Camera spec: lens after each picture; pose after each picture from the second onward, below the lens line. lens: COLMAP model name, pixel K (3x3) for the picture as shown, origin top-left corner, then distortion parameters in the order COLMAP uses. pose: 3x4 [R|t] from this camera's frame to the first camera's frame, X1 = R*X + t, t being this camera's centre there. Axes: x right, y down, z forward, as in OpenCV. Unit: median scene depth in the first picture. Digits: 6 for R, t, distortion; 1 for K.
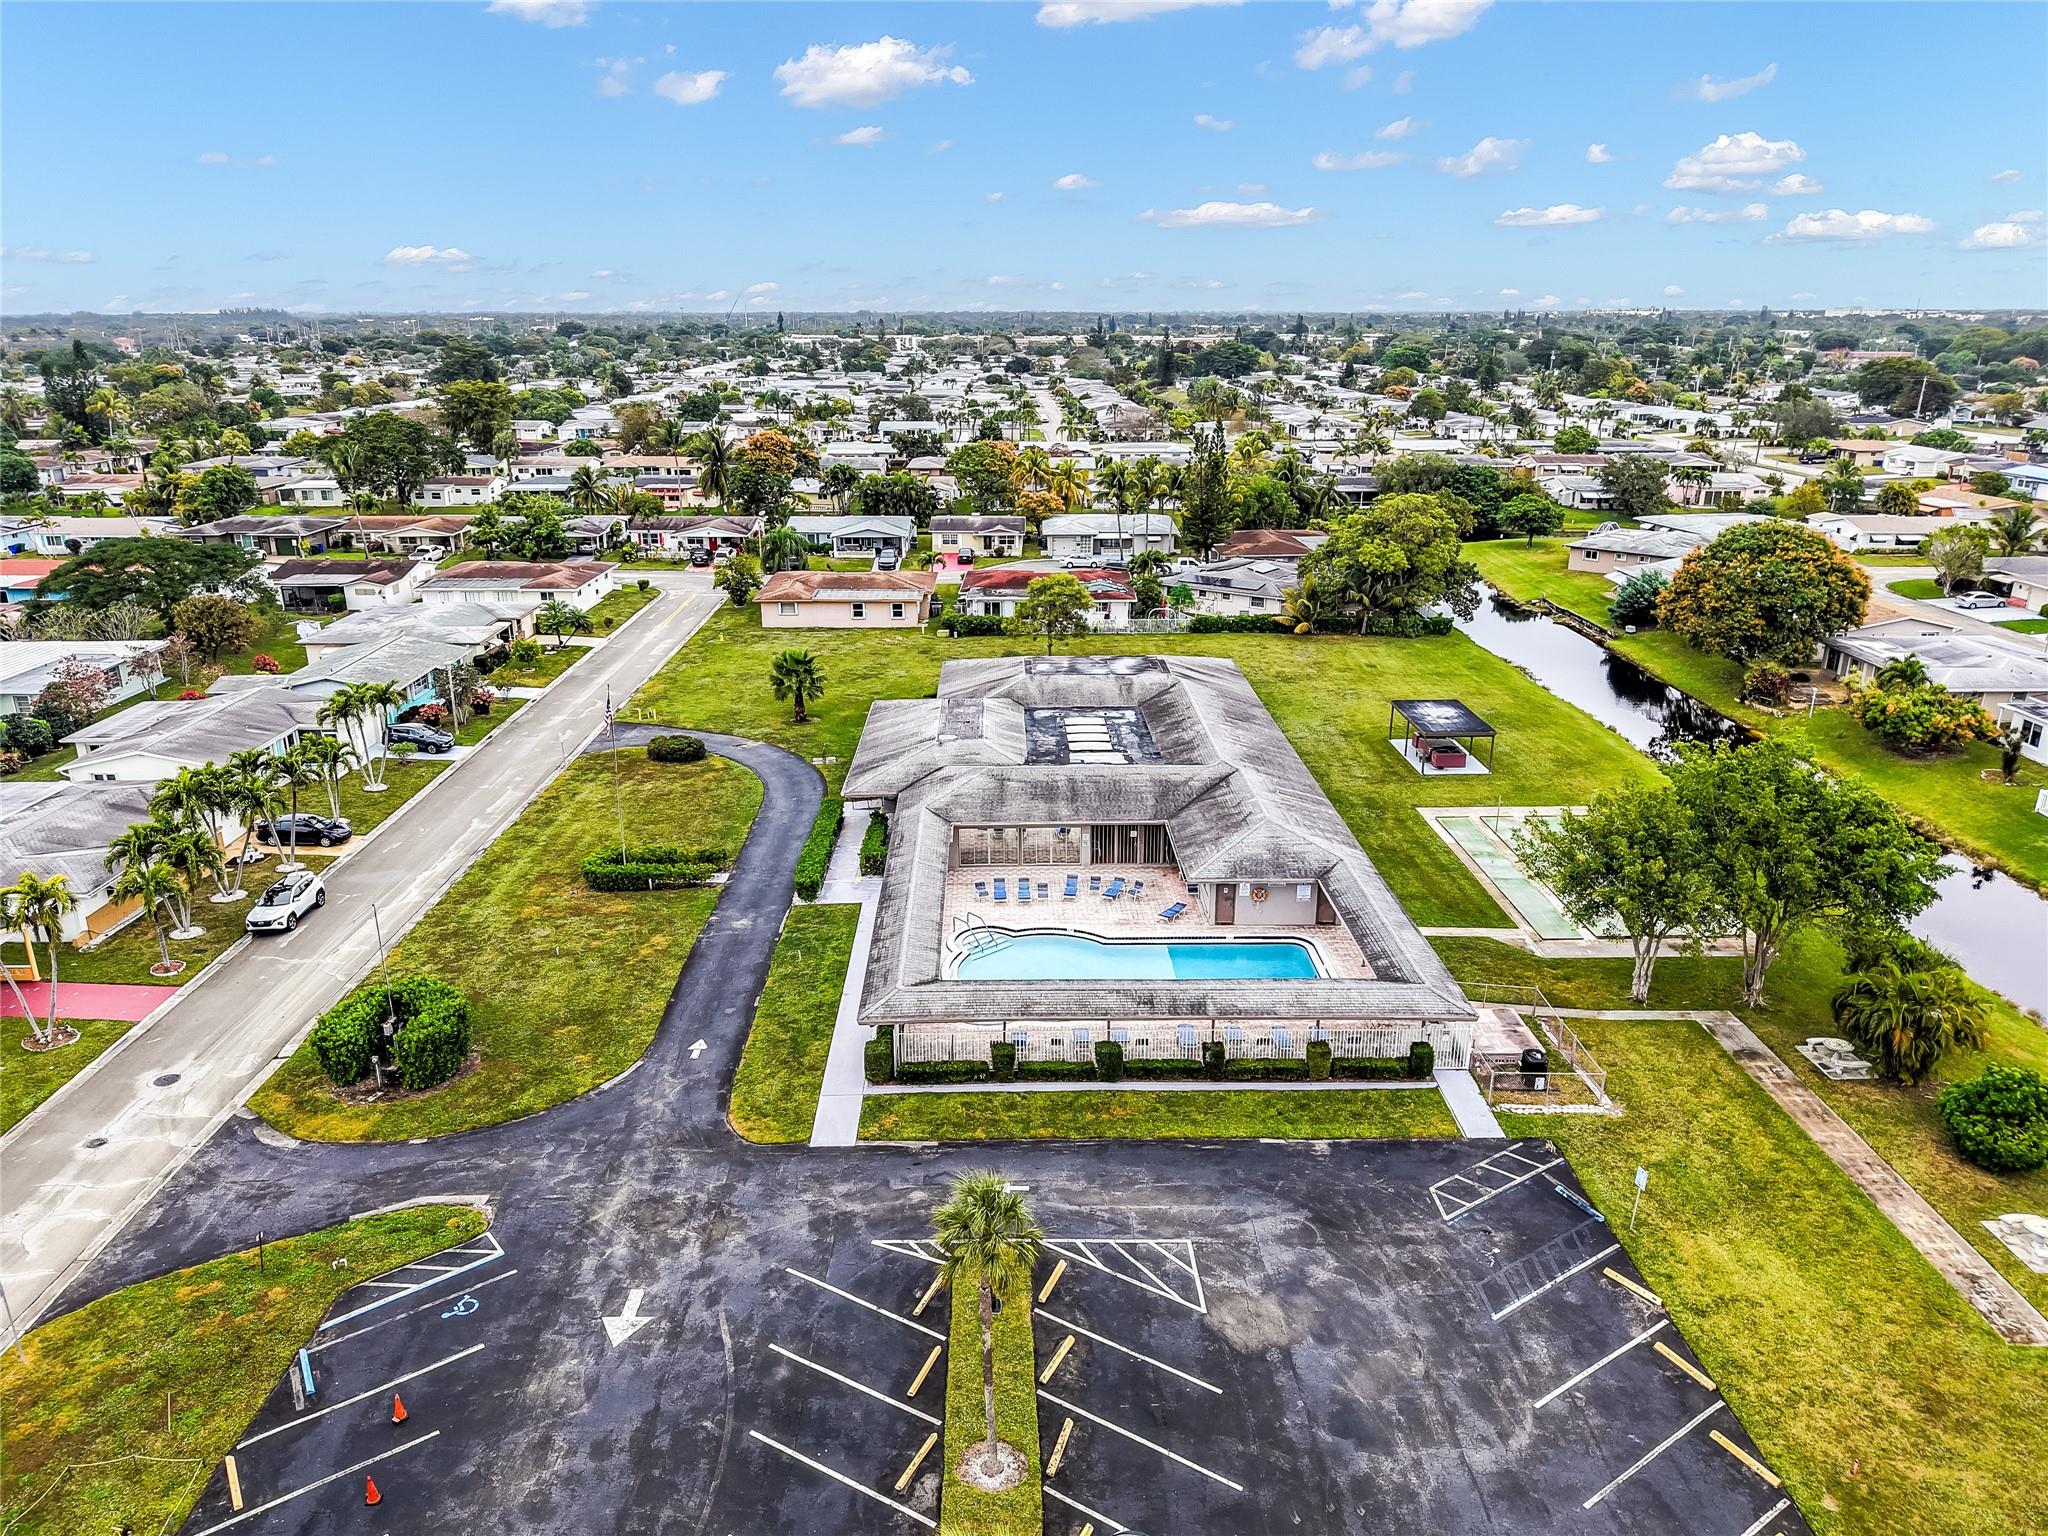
lens RADIAL K [[1393.2, 0, 1074.8], [0, 1393.2, 768.1], [0, 0, 1]] dist [0.002376, -0.002008]
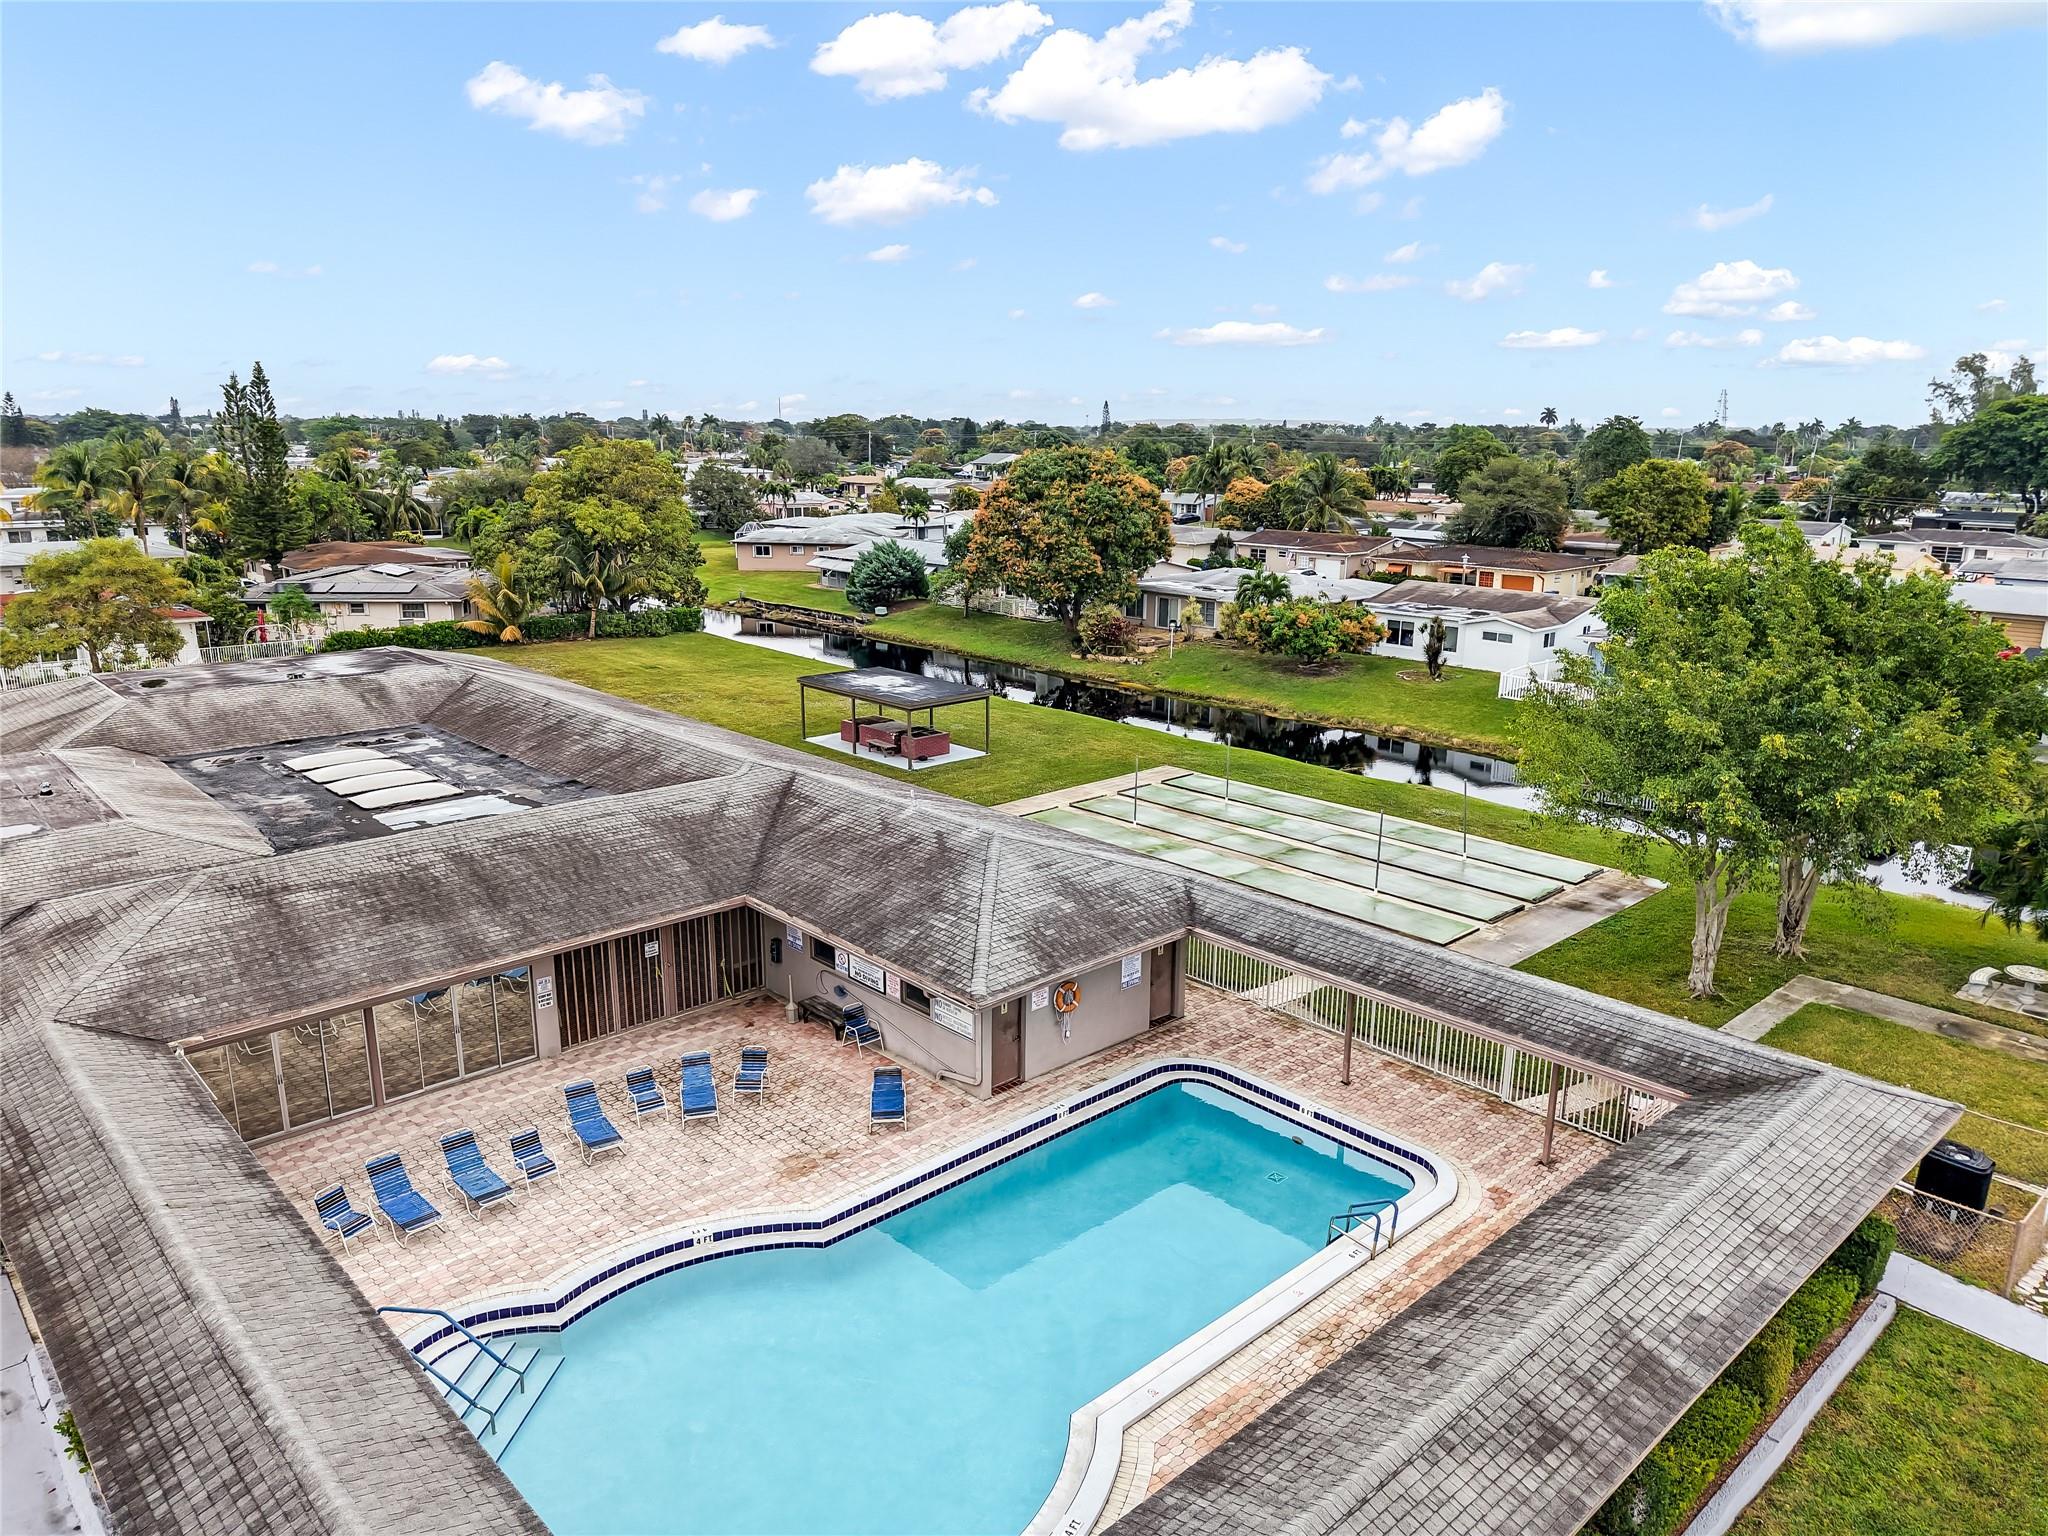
lens RADIAL K [[1393.2, 0, 1074.8], [0, 1393.2, 768.1], [0, 0, 1]] dist [0.002376, -0.002008]
pose [[0.755412, -0.156780, 0.636217, -0.117428], [0.194450, 0.980853, 0.010826, 0.013293], [-0.625733, 0.115534, 0.771434, 0.574325]]
